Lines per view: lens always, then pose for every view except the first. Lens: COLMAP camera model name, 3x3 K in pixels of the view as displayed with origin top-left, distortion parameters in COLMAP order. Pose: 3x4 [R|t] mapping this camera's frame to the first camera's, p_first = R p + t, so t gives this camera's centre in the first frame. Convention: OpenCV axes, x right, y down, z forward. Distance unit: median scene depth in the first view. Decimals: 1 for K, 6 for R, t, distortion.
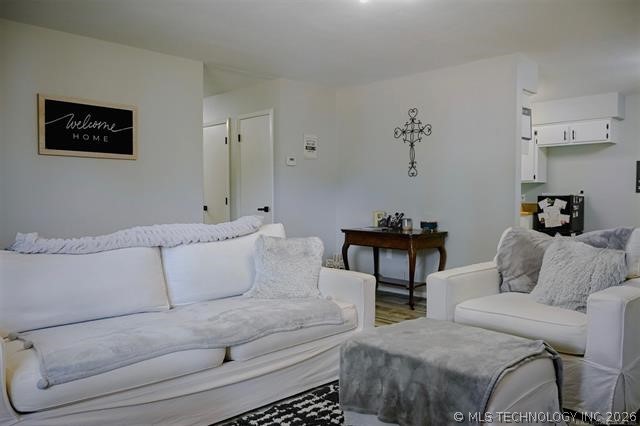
lens RADIAL K [[503.8, 0, 320.5], [0, 503.8, 212.9], [0, 0, 1]] dist [-0.007111, -0.001489]
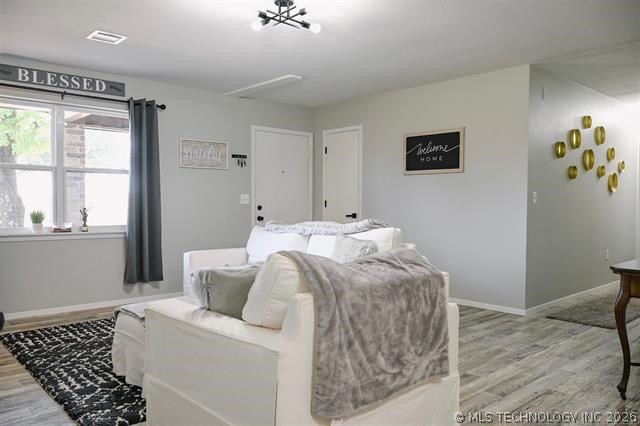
lens RADIAL K [[503.8, 0, 320.2], [0, 503.8, 211.3], [0, 0, 1]] dist [-0.007111, -0.001489]
pose [[-0.014390, 0.019436, -0.999708, 0.864101], [-0.028326, 0.999402, 0.019837, -0.031175], [0.999495, 0.028603, -0.013831, 0.733683]]
